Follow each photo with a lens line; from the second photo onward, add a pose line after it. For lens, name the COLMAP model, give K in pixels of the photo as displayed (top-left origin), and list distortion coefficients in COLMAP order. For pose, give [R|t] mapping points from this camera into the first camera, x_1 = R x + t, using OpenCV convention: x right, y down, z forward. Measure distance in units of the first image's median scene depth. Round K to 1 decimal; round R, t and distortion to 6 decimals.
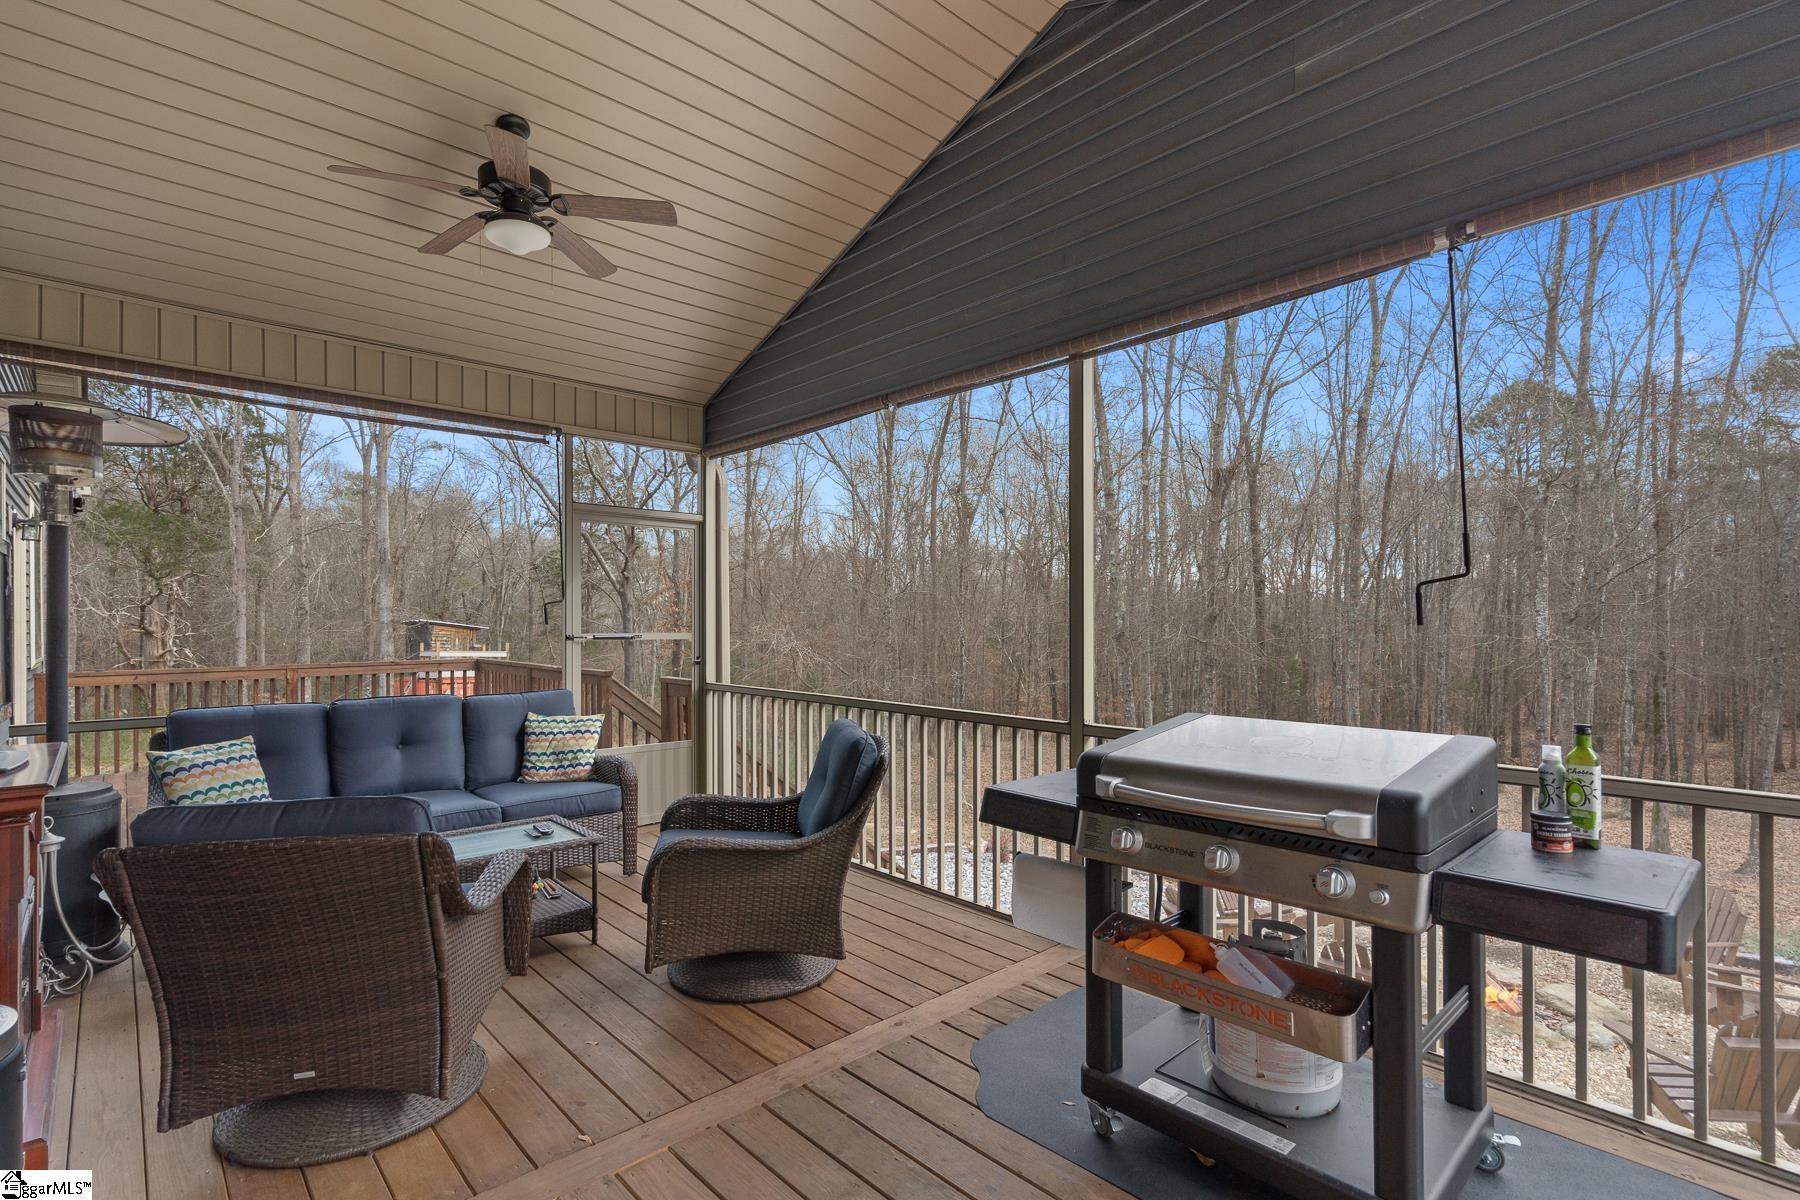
lens RADIAL K [[838.5, 0, 905.4], [0, 838.5, 618.1], [0, 0, 1]] dist [-0.000057, -0.000194]
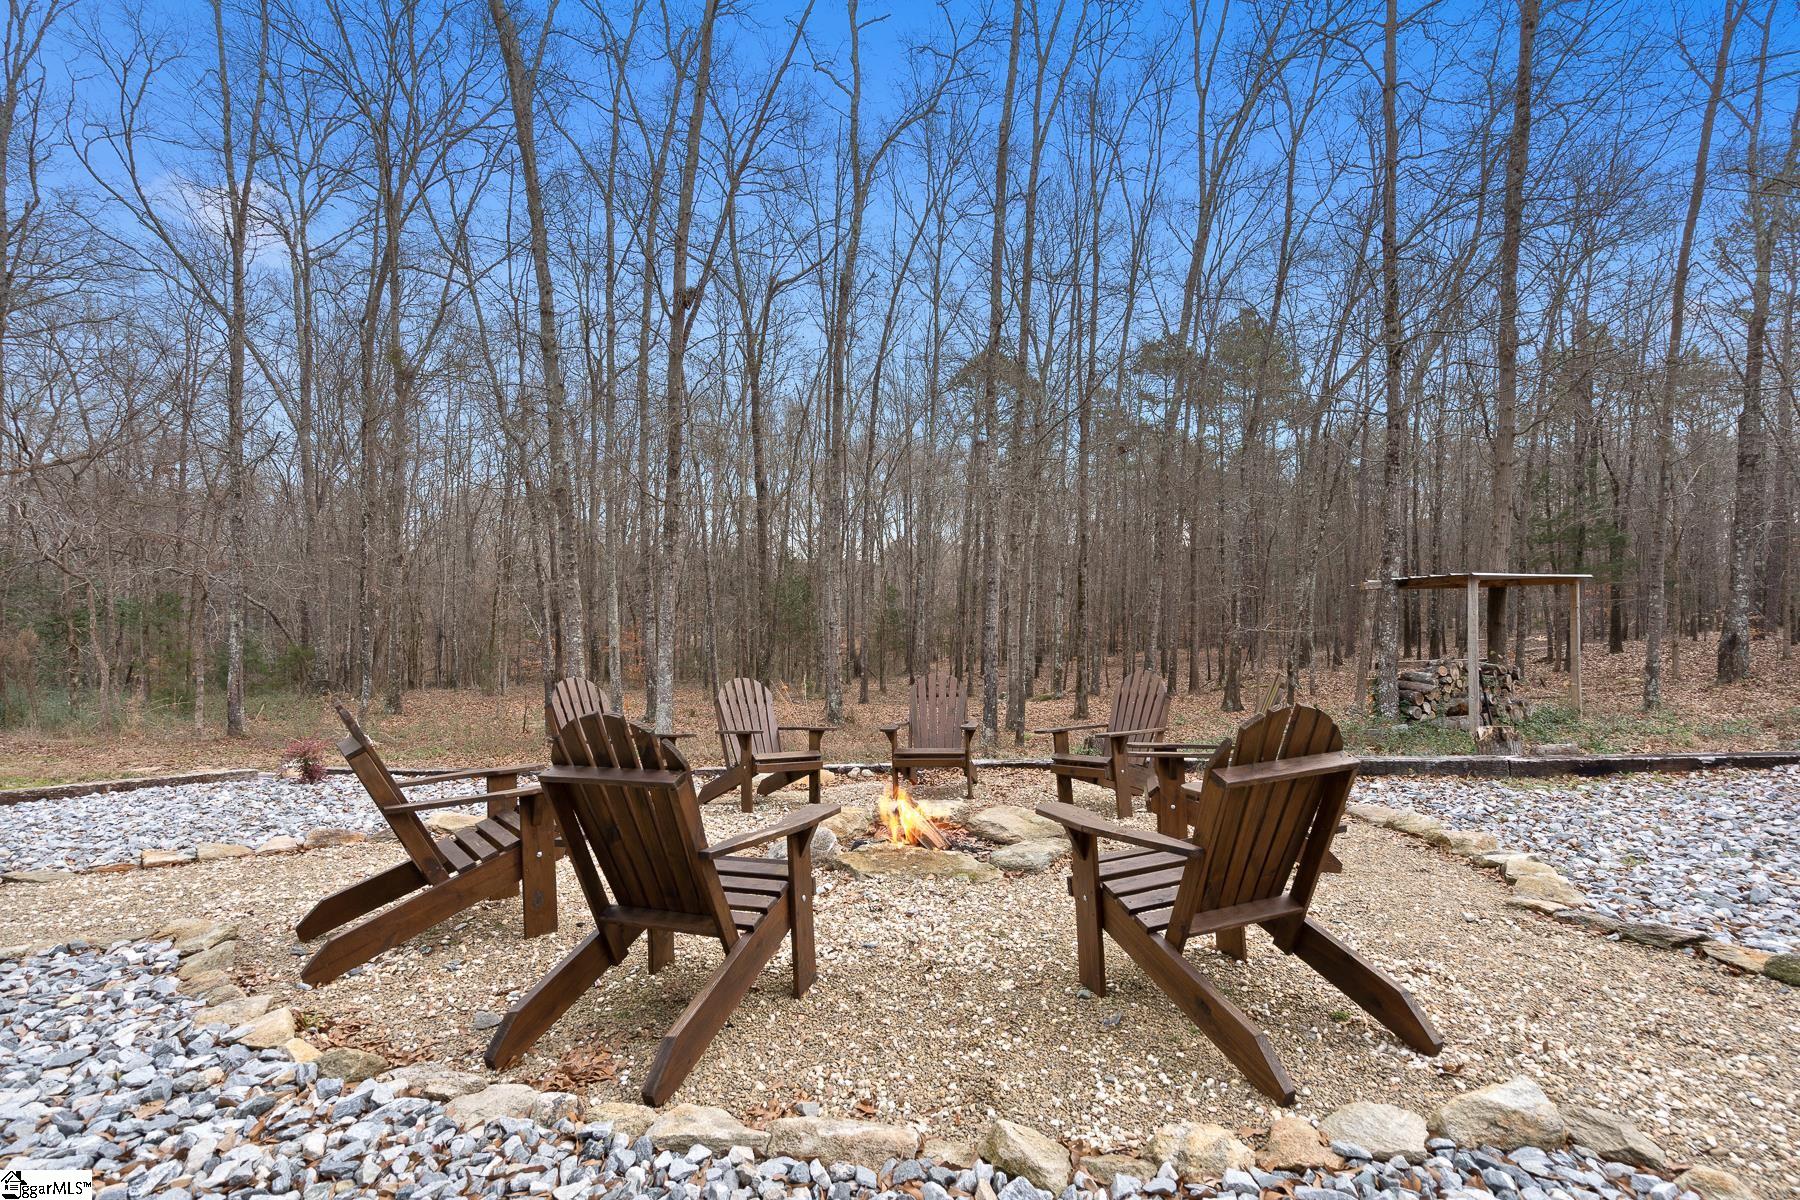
lens RADIAL K [[838.5, 0, 905.4], [0, 838.5, 618.1], [0, 0, 1]] dist [-0.000057, -0.000194]
pose [[0.862185, -0.026776, 0.505886, 0.350558], [0.004159, 0.998943, 0.045786, 0.241974], [-0.506577, -0.037372, 0.861384, 0.415900]]
